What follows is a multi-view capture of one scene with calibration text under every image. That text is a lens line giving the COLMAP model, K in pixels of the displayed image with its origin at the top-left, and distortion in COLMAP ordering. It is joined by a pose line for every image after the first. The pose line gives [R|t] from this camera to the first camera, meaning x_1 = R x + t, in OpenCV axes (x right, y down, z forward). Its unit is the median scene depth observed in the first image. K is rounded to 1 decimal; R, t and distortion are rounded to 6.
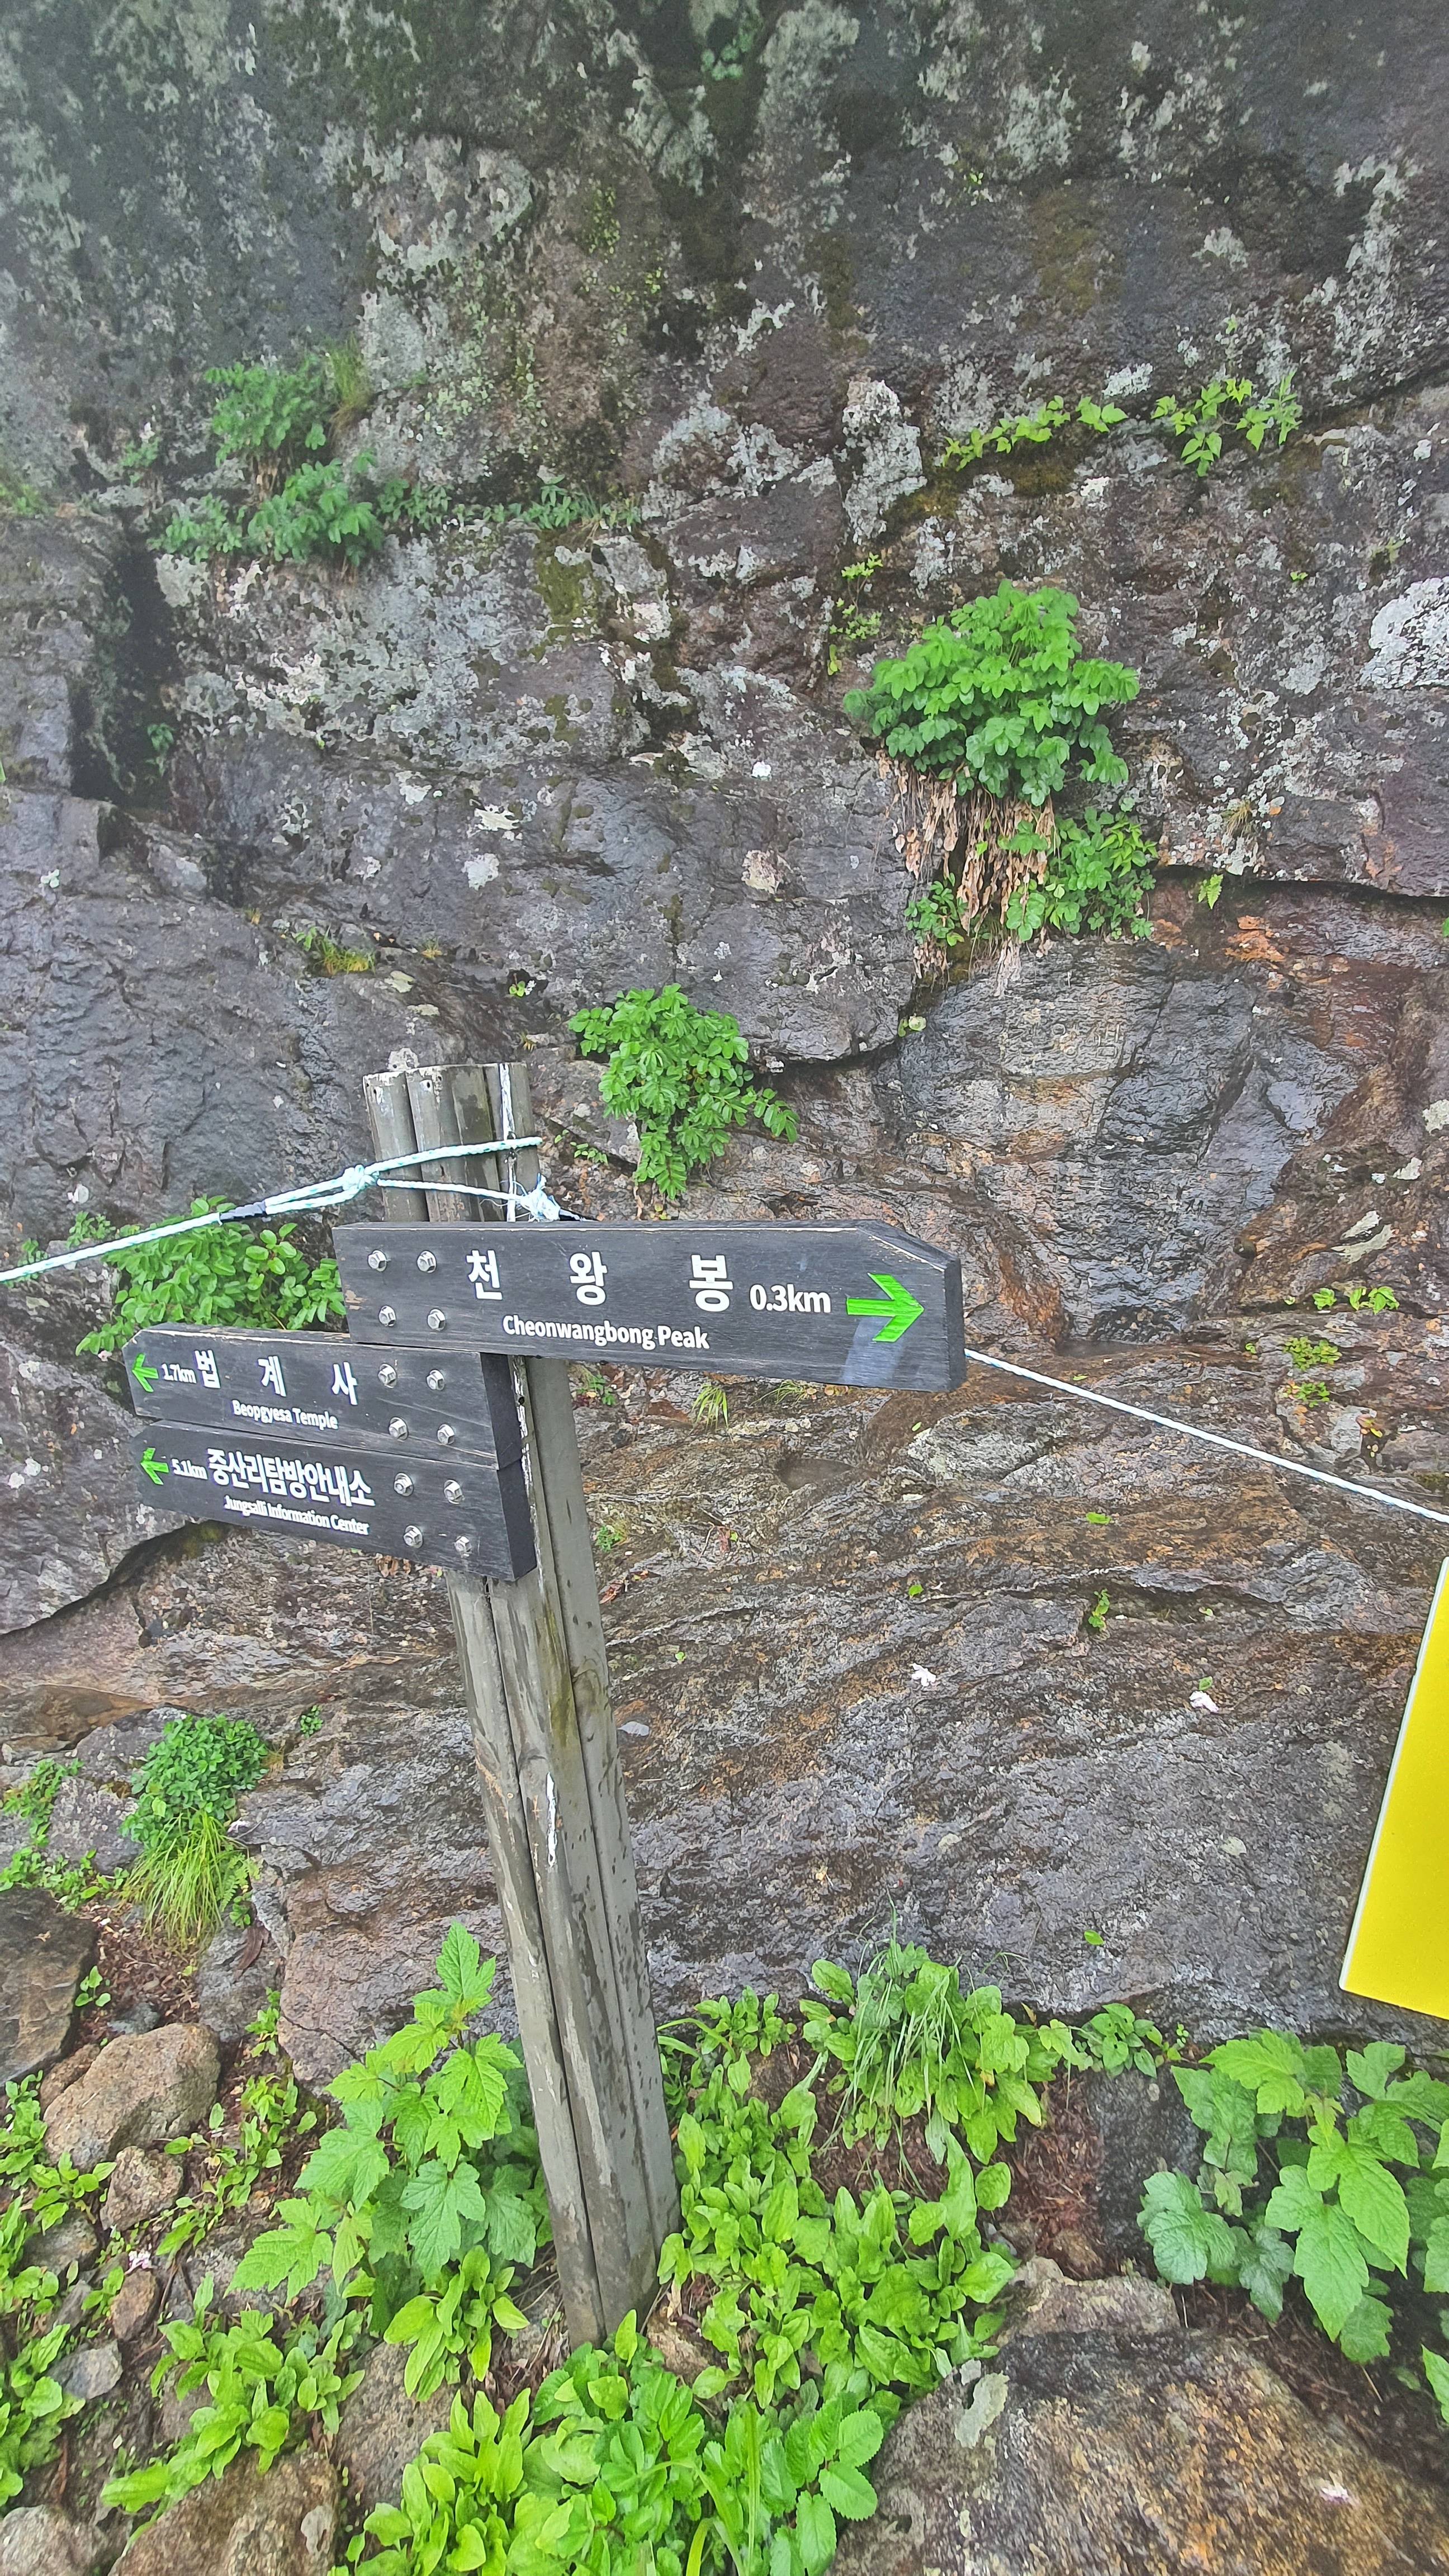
lens RADIAL K [[1139.1, 0, 730.9], [0, 1139.1, 1290.1], [0, 0, 1]] dist [-0.000837, -0.000470]
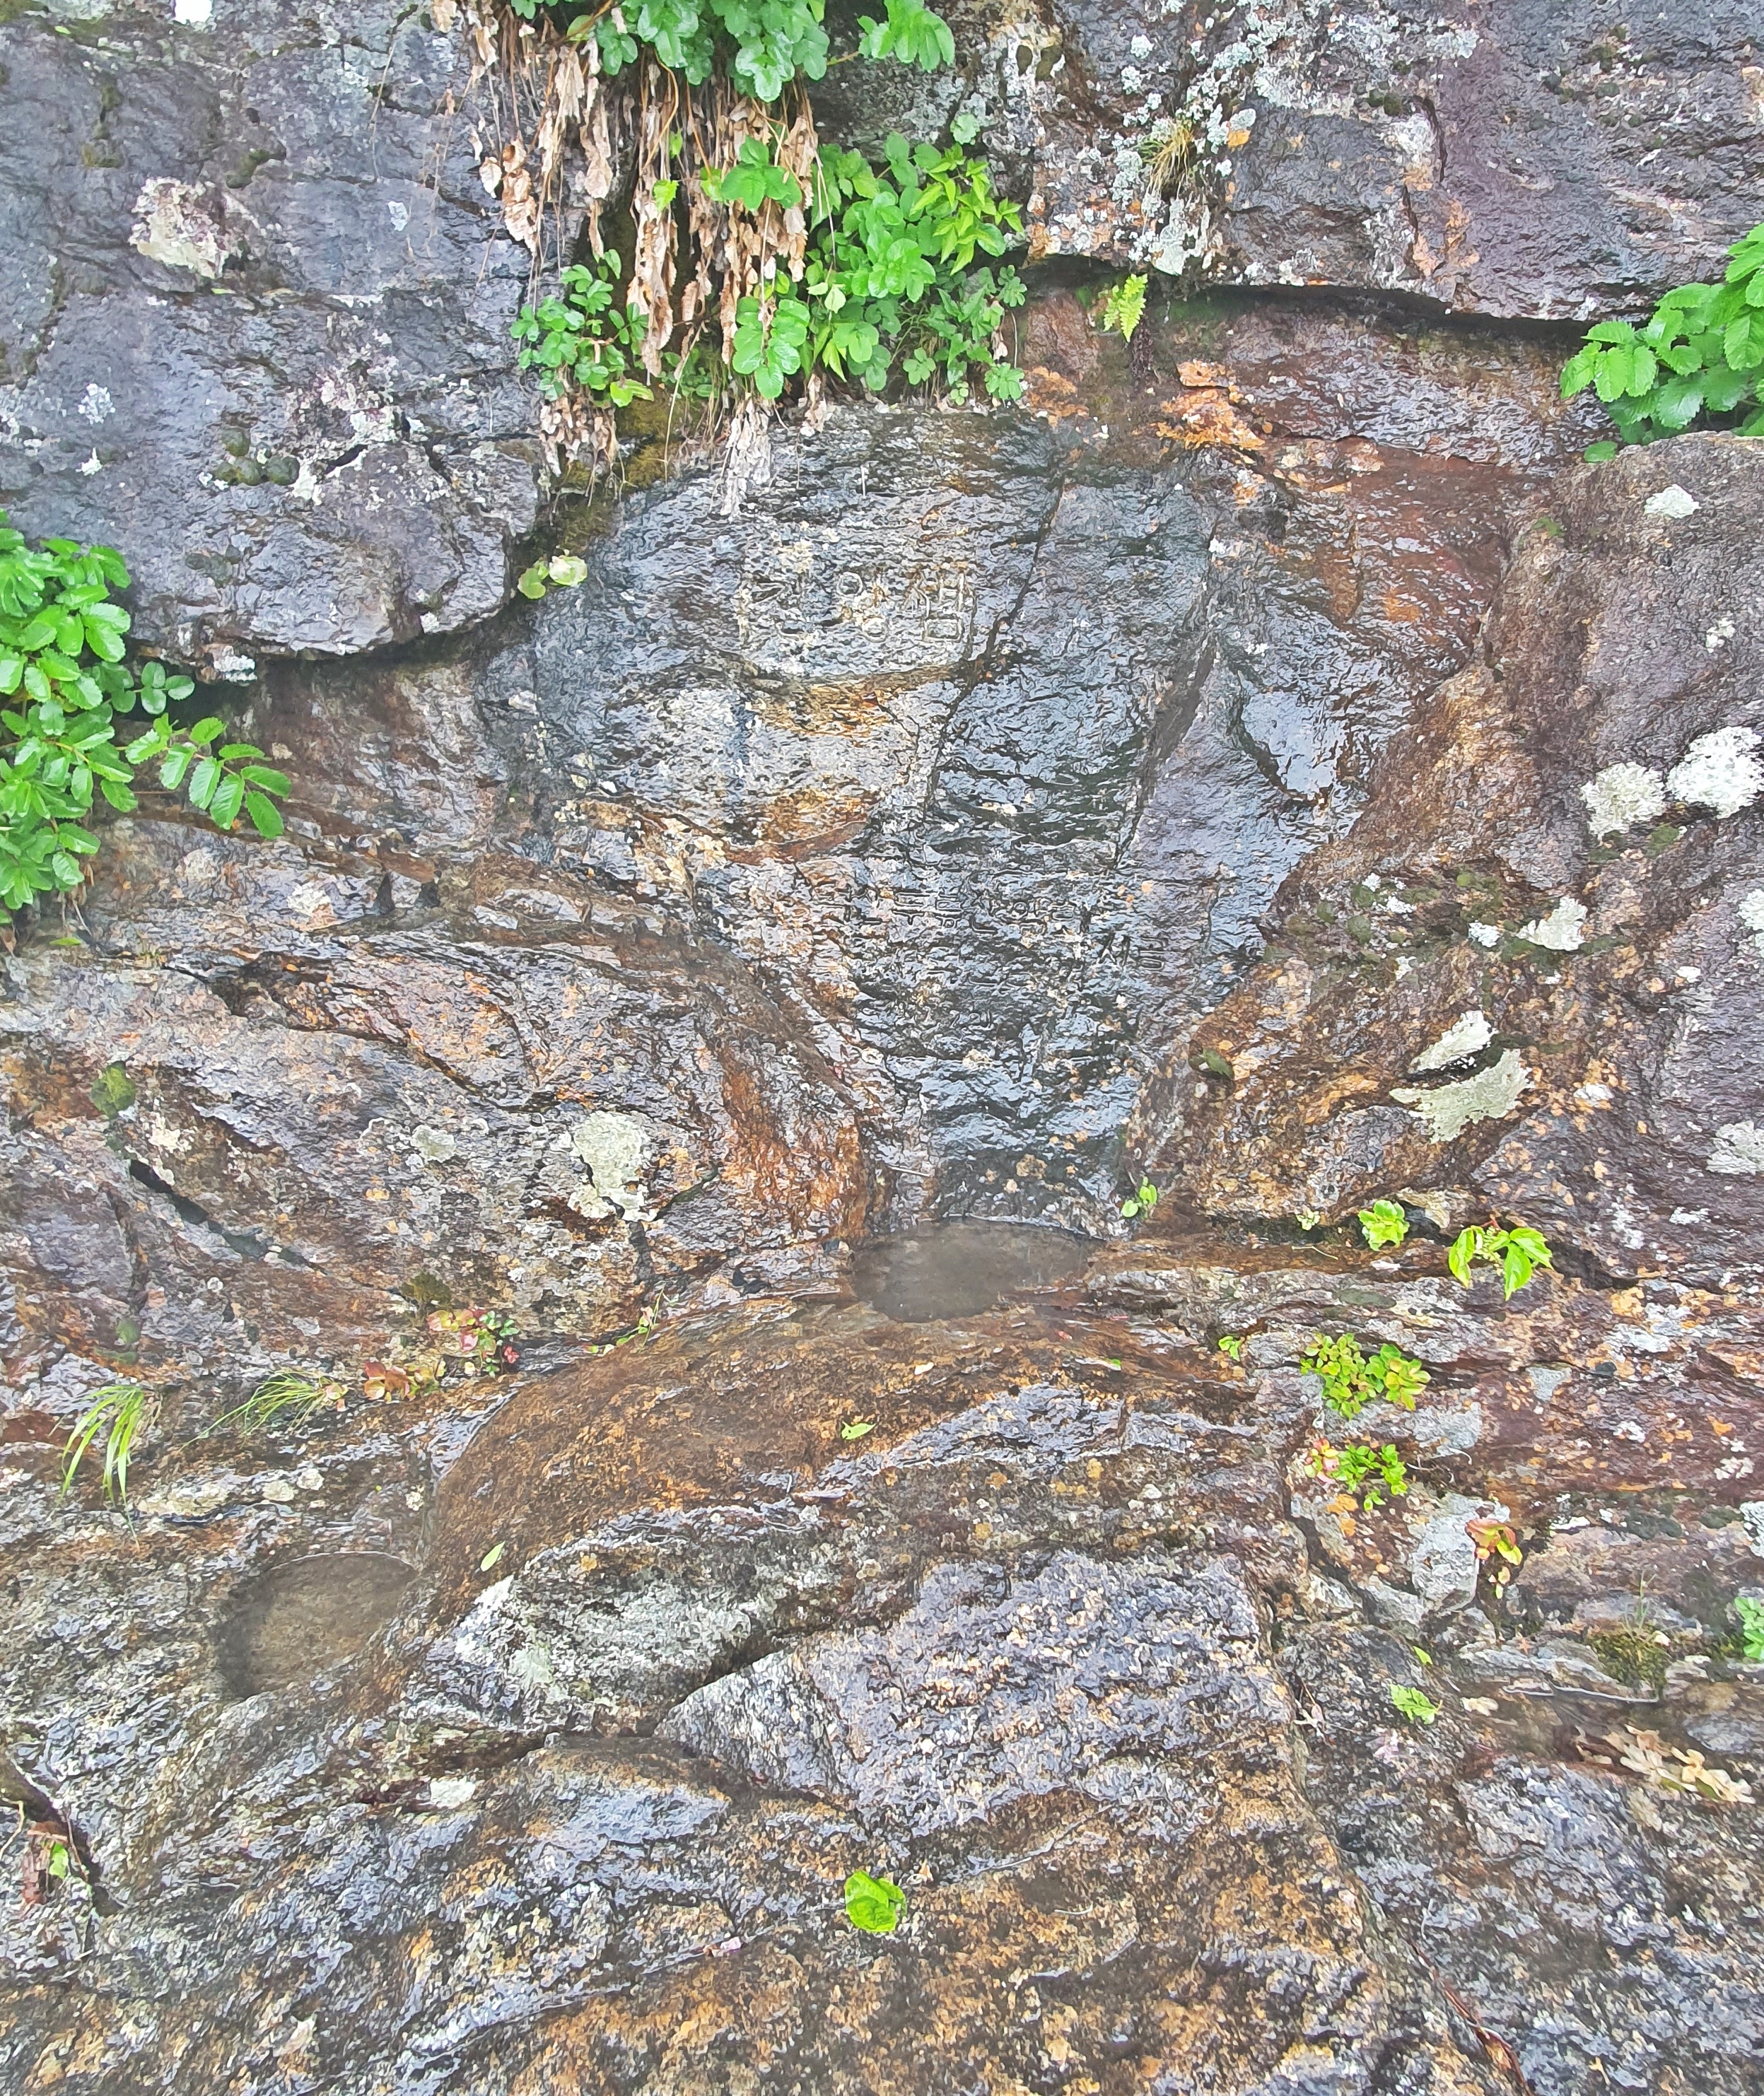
lens RADIAL K [[1634.9, 0, 880.0], [0, 1634.9, 1046.3], [0, 0, 1]] dist [0.004011, 0.000131]
pose [[0.974736, -0.060098, 0.215125, 0.146529], [0.047368, 0.996835, 0.063852, -0.078431], [-0.218281, -0.052049, 0.974497, 0.314517]]
